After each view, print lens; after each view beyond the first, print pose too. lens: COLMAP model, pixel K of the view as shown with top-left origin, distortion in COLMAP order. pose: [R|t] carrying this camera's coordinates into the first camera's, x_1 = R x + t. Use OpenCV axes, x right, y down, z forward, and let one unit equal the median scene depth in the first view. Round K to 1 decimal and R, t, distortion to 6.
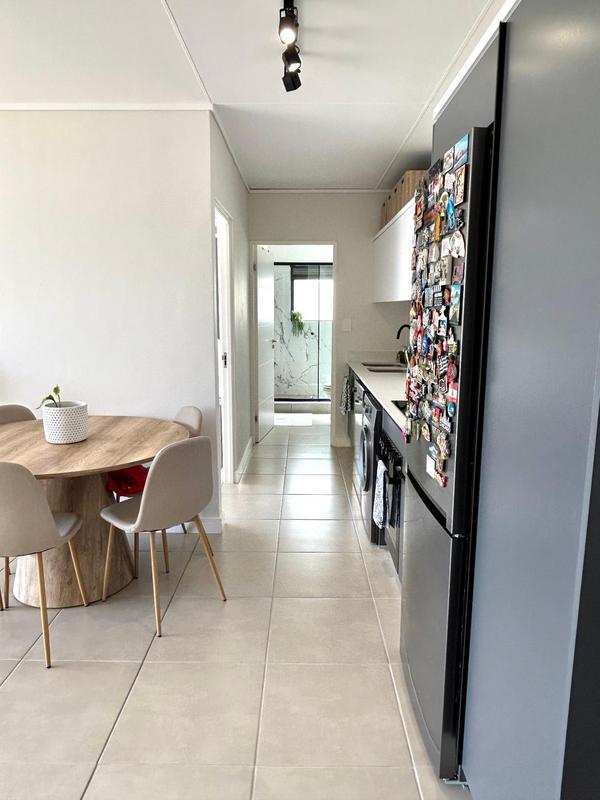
lens RADIAL K [[535.3, 0, 299.7], [0, 535.3, 399.9], [0, 0, 1]] dist [0.002611, -0.006525]
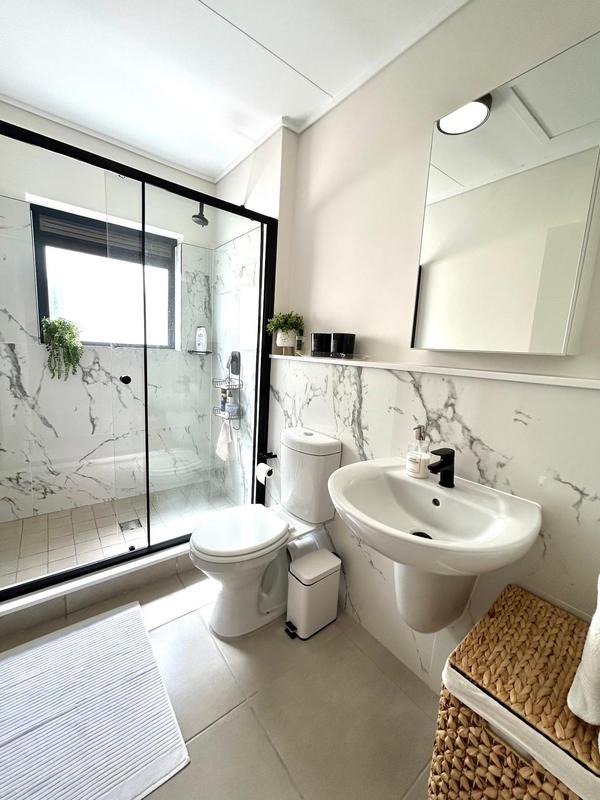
lens RADIAL K [[323.1, 0, 298.2], [0, 323.1, 400.6], [0, 0, 1]] dist [-0.000845, -0.000035]
pose [[0.789239, -0.052645, 0.611826, -0.015185], [0.054386, 0.998396, 0.015750, -0.095652], [-0.611673, 0.020844, 0.790836, 0.683712]]
